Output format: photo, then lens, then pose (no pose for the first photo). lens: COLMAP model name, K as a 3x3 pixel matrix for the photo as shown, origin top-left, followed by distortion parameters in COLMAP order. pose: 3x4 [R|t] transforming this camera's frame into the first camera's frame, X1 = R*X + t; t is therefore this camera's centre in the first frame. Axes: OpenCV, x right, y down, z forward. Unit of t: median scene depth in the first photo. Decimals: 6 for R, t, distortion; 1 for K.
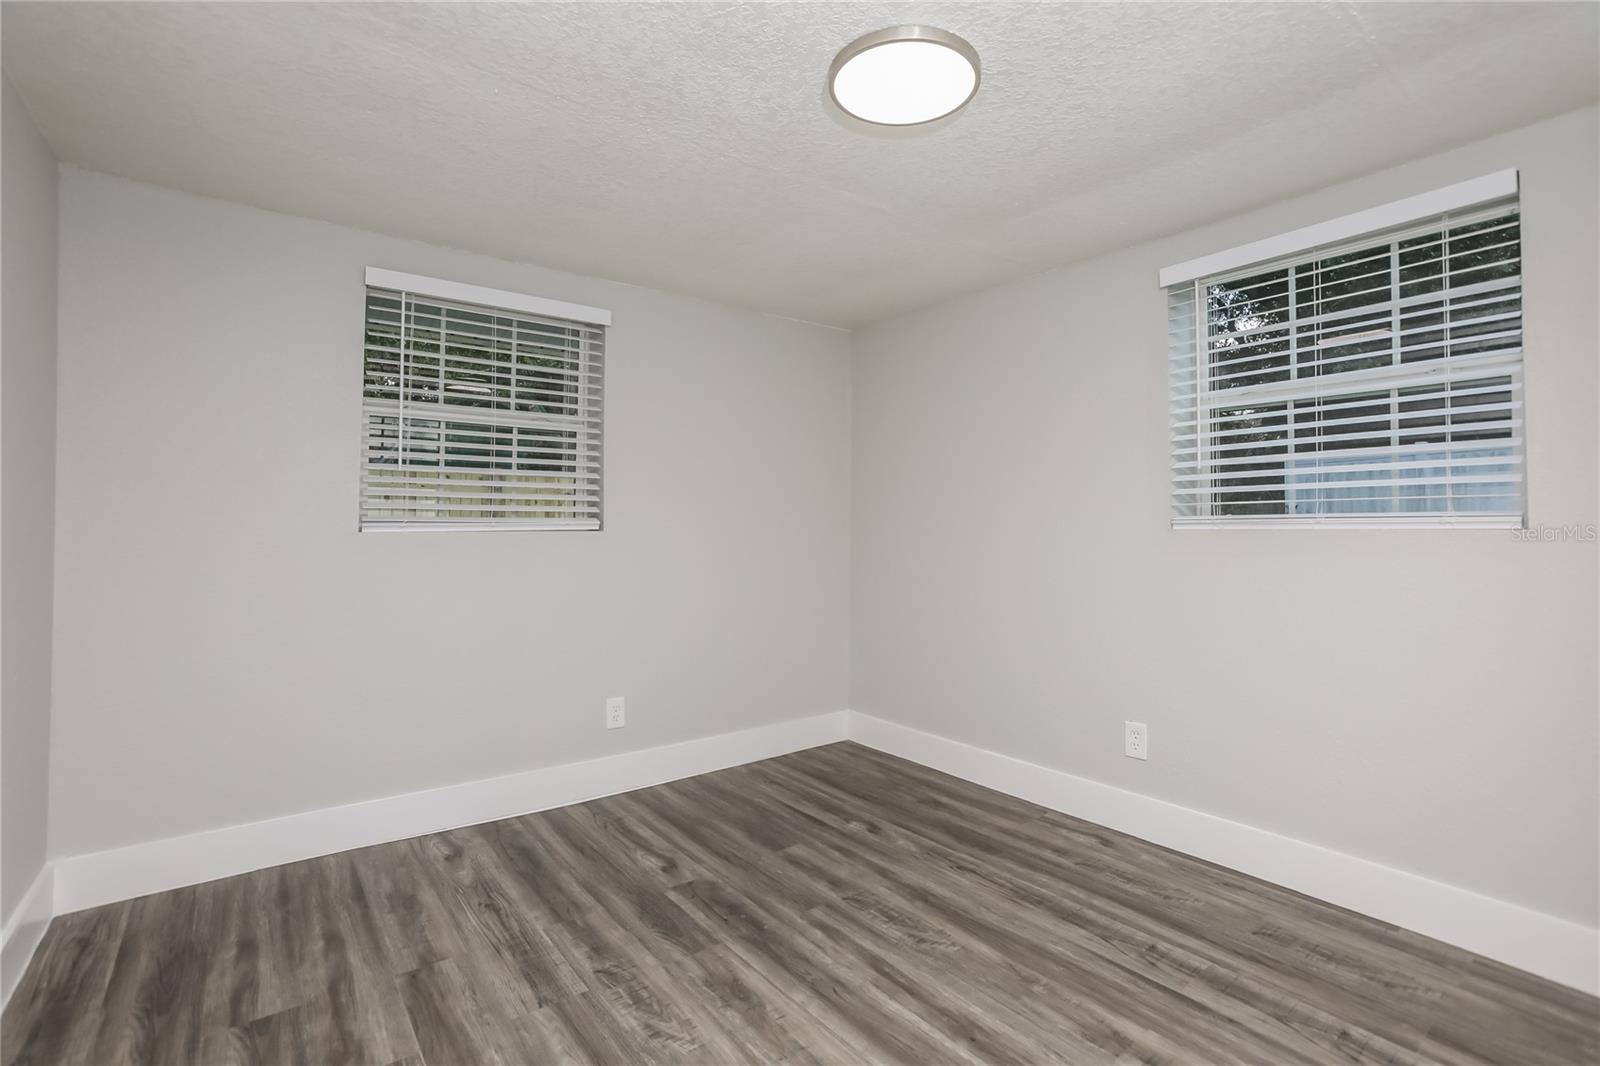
lens RADIAL K [[746.3, 0, 804.8], [0, 746.3, 528.0], [0, 0, 1]] dist [-0.017873, 0.002889]
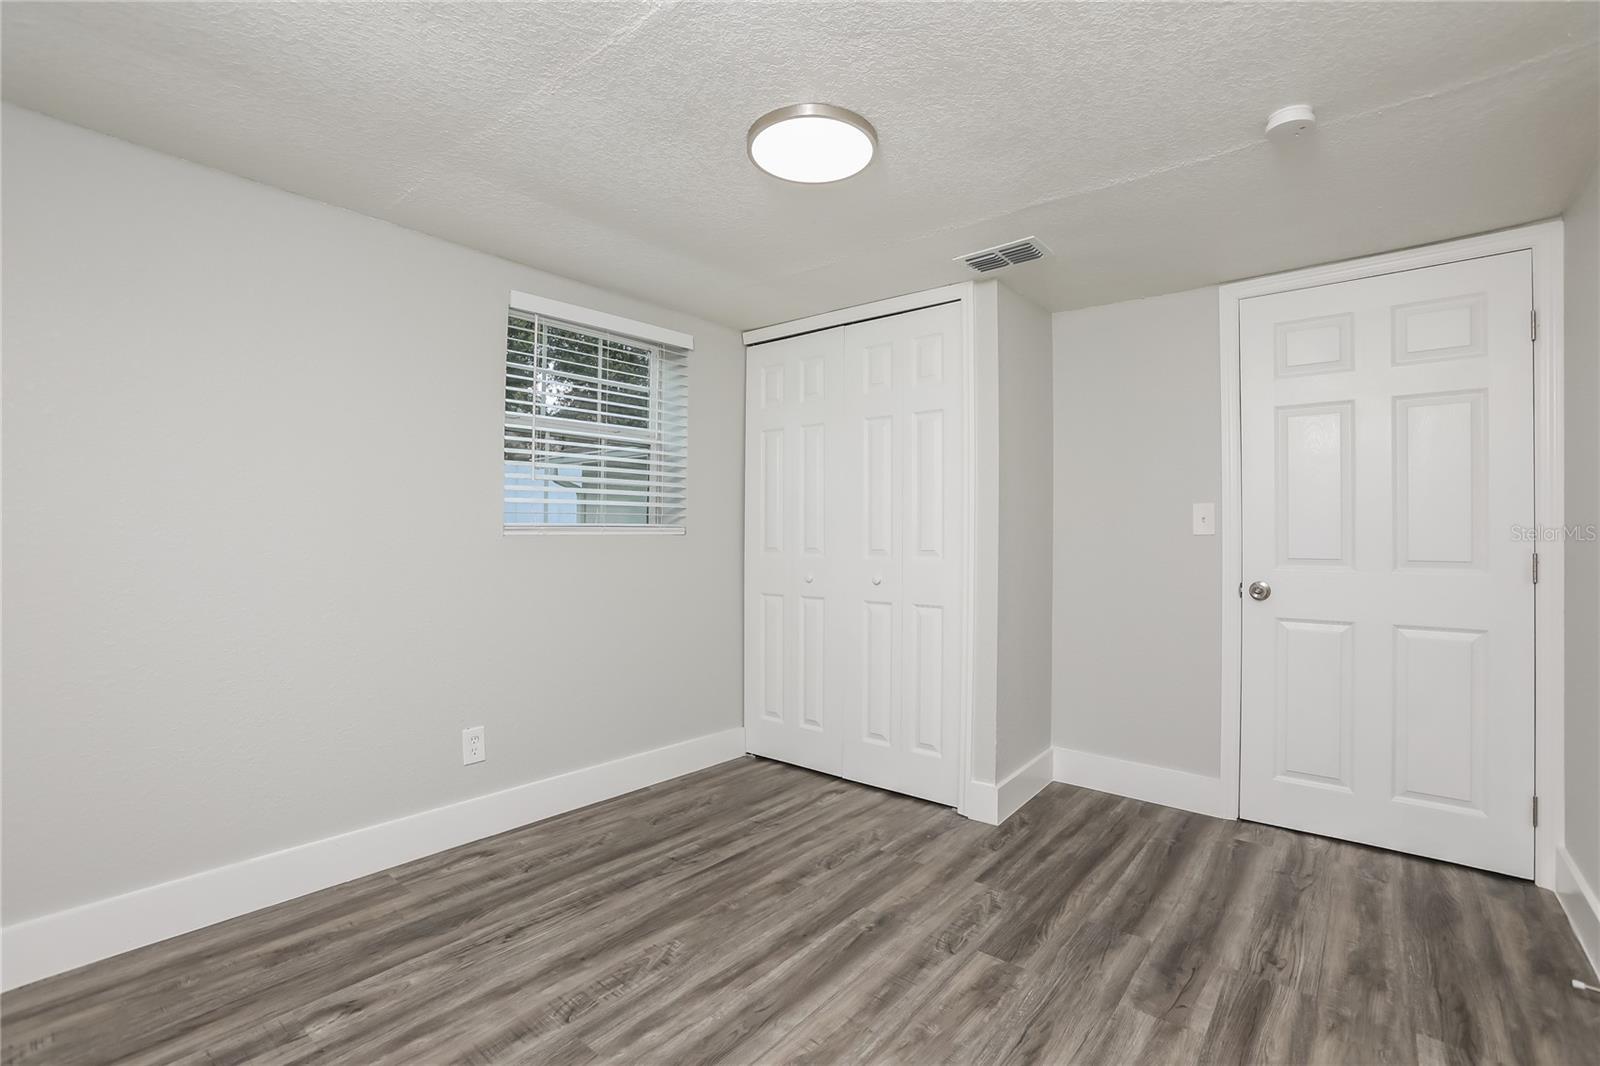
lens RADIAL K [[746.3, 0, 800.9], [0, 746.3, 531.1], [0, 0, 1]] dist [-0.017873, 0.002889]
pose [[-0.224936, 0.003716, 0.974367, -0.738638], [-0.007575, 0.999956, -0.005562, 0.001539], [-0.974344, -0.008632, -0.224898, 0.942855]]
